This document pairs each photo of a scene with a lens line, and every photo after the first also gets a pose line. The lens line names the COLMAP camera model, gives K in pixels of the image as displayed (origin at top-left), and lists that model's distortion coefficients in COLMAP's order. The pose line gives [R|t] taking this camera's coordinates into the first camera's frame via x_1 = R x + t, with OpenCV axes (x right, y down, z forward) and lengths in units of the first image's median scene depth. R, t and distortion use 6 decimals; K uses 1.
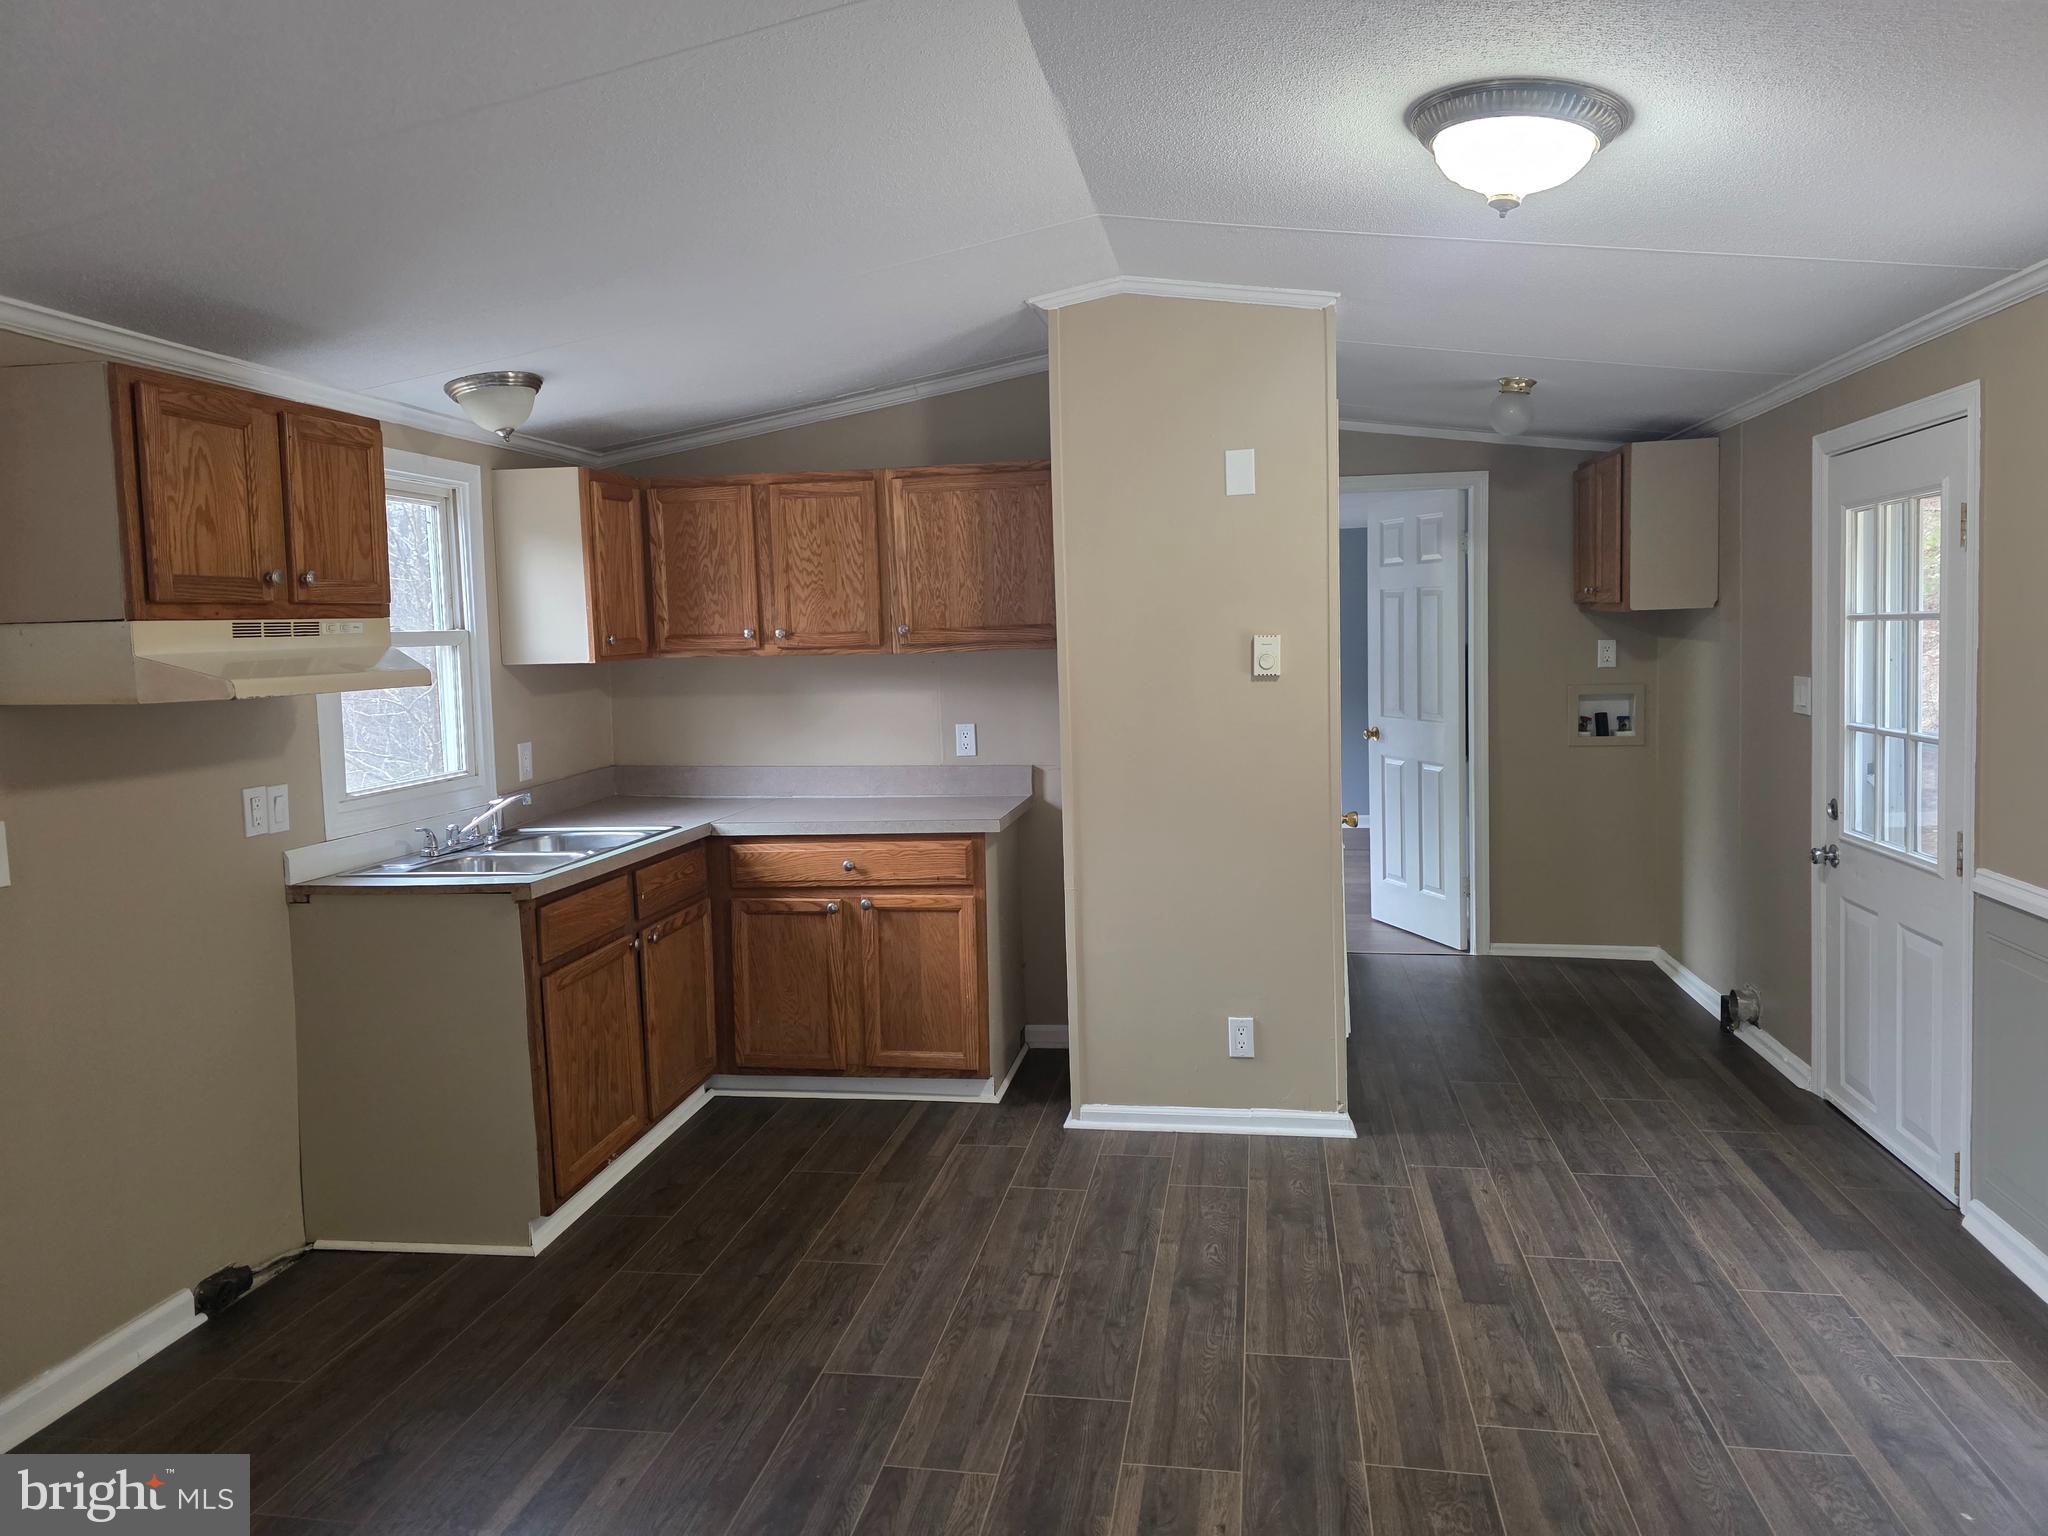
lens RADIAL K [[1364.2, 0, 1006.5], [0, 1364.2, 727.2], [0, 0, 1]] dist [0.060168, -0.056350]
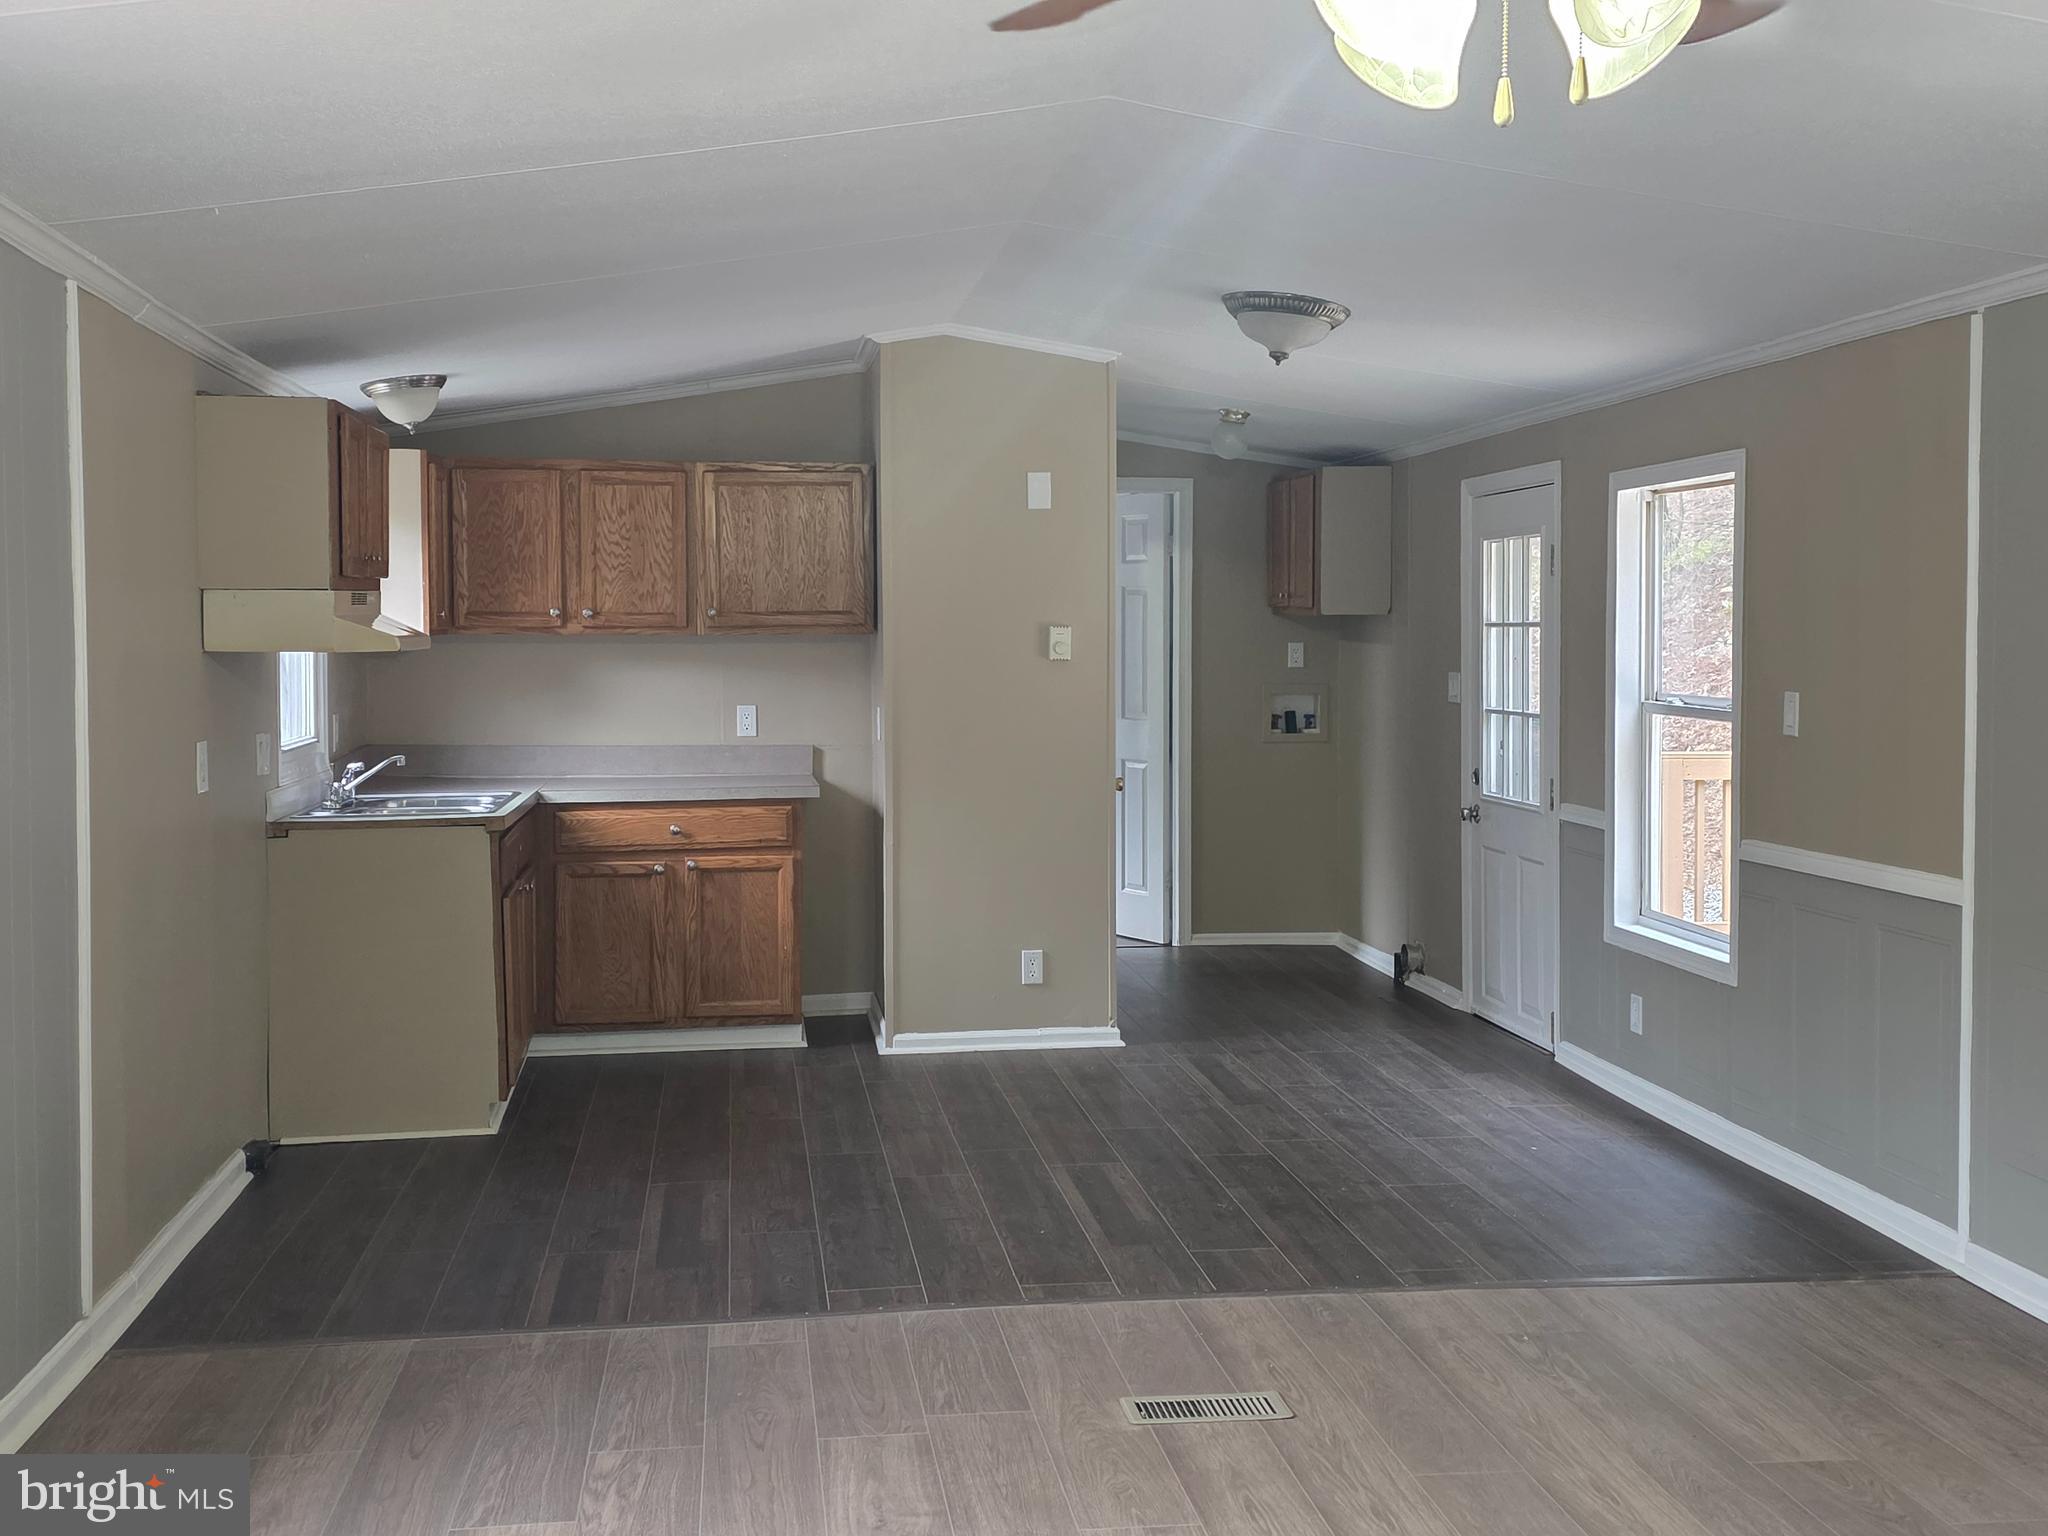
lens RADIAL K [[2182.2, 0, 990.9], [0, 2182.2, 702.4], [0, 0, 1]] dist [0.058960, 0.000000]
pose [[0.954265, 0.015503, 0.298560, -0.387165], [-0.004245, 0.999257, -0.038320, 0.065004], [-0.298933, 0.035300, 0.953621, -0.710972]]
